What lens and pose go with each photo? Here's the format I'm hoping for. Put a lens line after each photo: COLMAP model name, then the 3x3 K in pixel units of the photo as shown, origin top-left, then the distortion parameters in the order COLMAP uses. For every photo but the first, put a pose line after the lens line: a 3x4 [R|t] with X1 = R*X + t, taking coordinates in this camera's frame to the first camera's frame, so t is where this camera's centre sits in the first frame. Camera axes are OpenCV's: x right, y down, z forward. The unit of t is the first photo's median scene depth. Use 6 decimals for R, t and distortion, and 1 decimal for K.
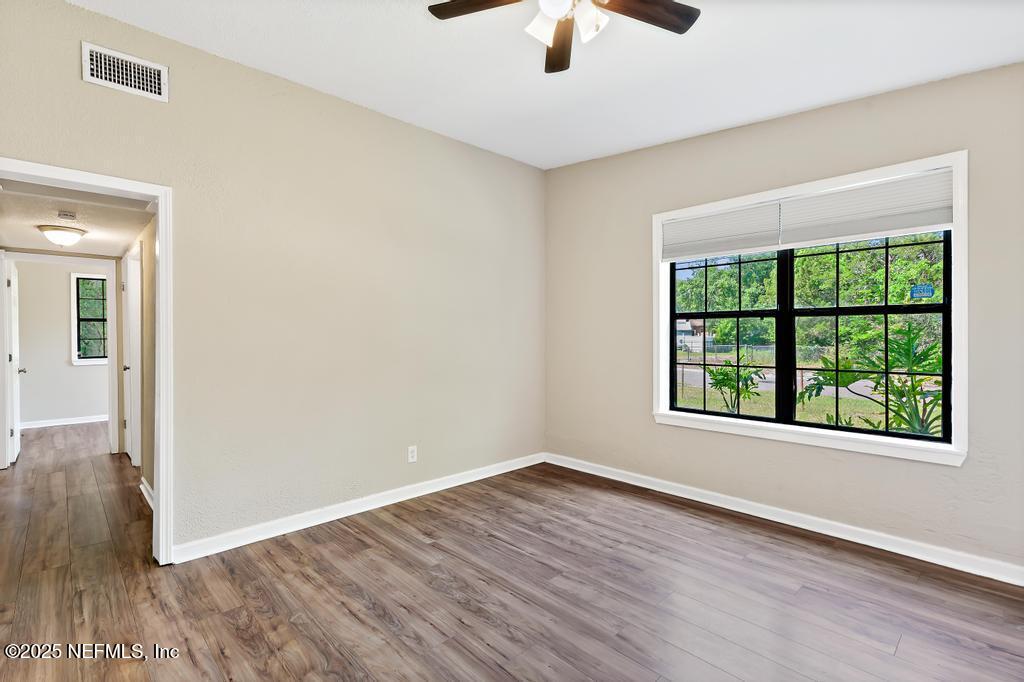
lens RADIAL K [[472.6, 0, 512.0], [0, 472.6, 341.0], [0, 0, 1]] dist [0.007849, -0.000336]
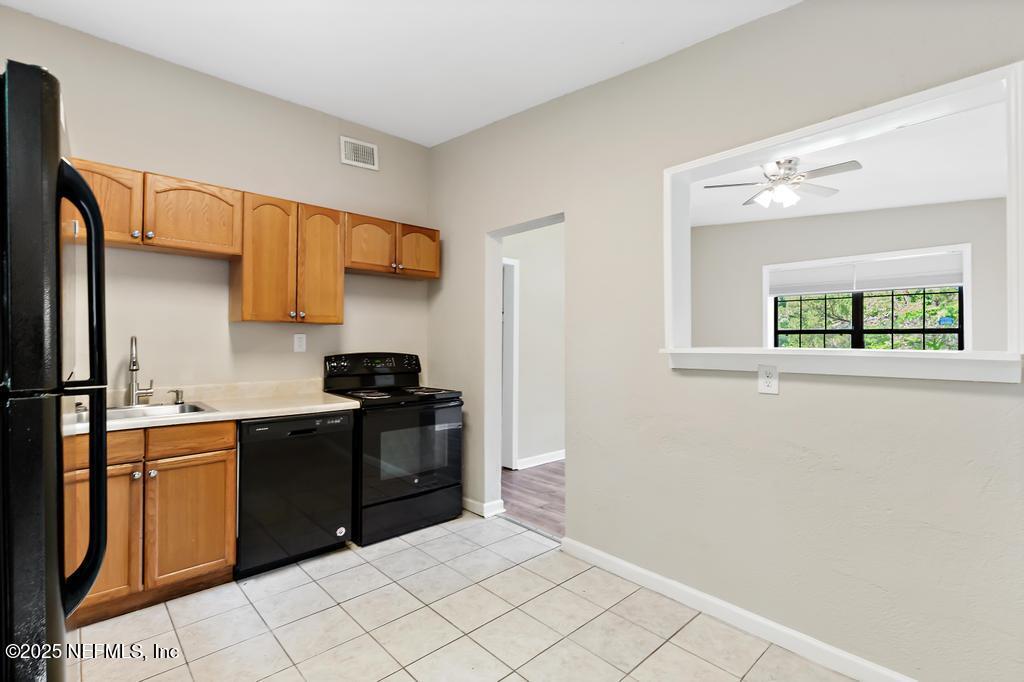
lens RADIAL K [[467.9, 0, 513.7], [0, 467.9, 336.6], [0, 0, 1]] dist [0.011979, 0.000030]
pose [[0.999797, 0.011220, -0.016754, -0.629014], [-0.011650, 0.999599, -0.025824, 0.013730], [0.016457, 0.026014, 0.999526, -0.687650]]
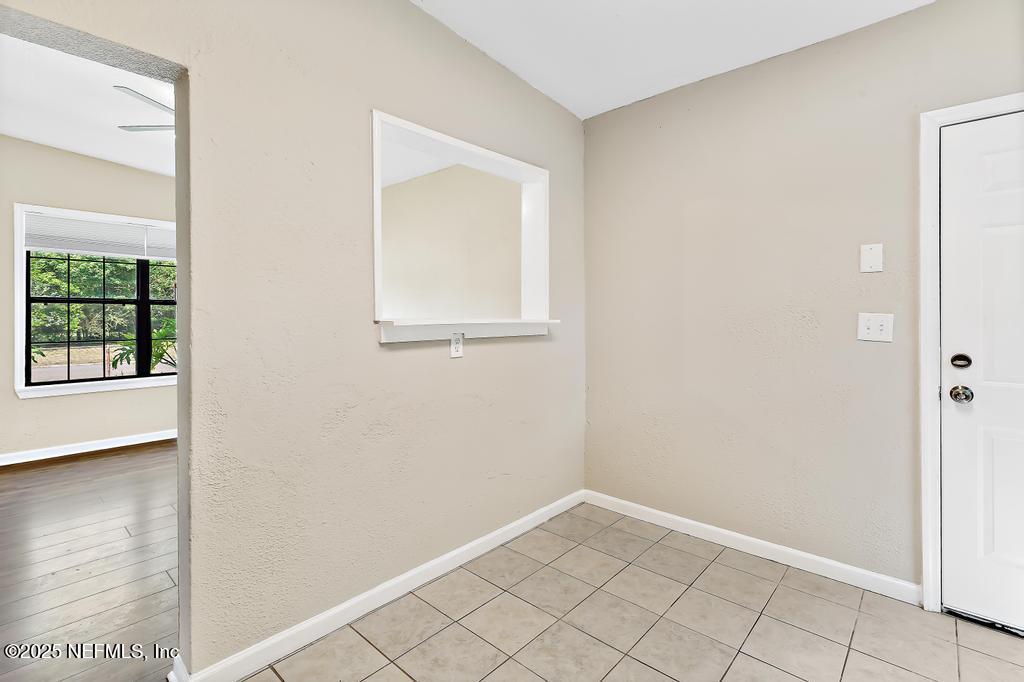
lens RADIAL K [[475.2, 0, 501.7], [0, 475.2, 314.0], [0, 0, 1]] dist [0.002111, 0.000471]
pose [[-0.058270, 0.009455, 0.998256, -1.082924], [0.015234, 0.999847, -0.008581, 0.008973], [-0.998185, 0.014707, -0.058405, -0.028511]]
